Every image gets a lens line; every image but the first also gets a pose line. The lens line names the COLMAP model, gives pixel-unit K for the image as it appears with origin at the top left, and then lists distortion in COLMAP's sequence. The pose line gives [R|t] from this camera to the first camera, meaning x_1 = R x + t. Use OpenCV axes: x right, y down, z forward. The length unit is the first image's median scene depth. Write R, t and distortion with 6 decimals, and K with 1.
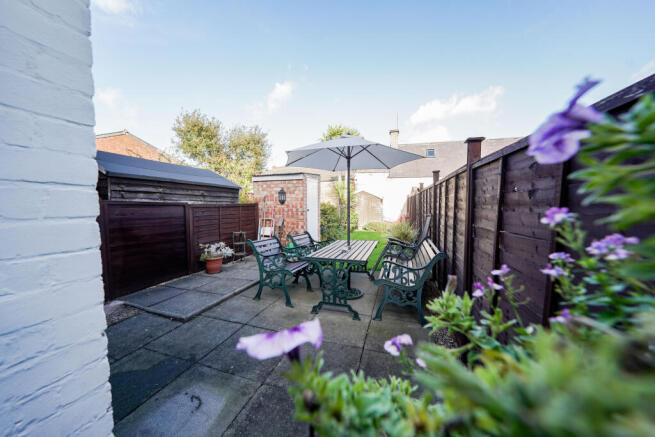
lens RADIAL K [[225.8, 0, 328.0], [0, 225.8, 218.9], [0, 0, 1]] dist [-0.011458, 0.000208]
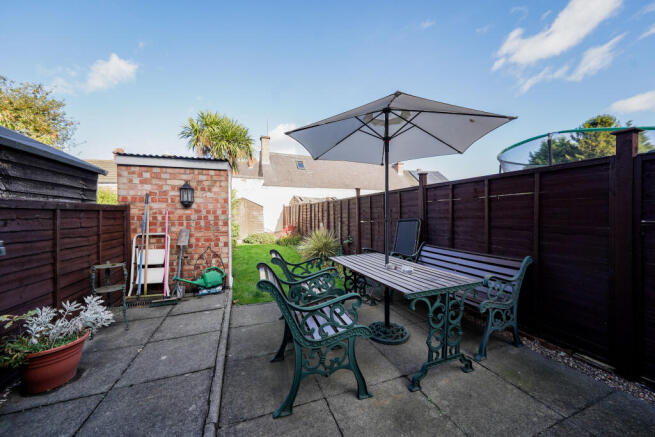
lens RADIAL K [[225.8, 0, 325.4], [0, 225.8, 218.2], [0, 0, 1]] dist [-0.011458, 0.000208]
pose [[0.794247, -0.010450, 0.607505, -0.272954], [0.042361, 0.998371, -0.038209, -0.000977], [-0.606117, 0.056082, 0.793396, 0.312821]]
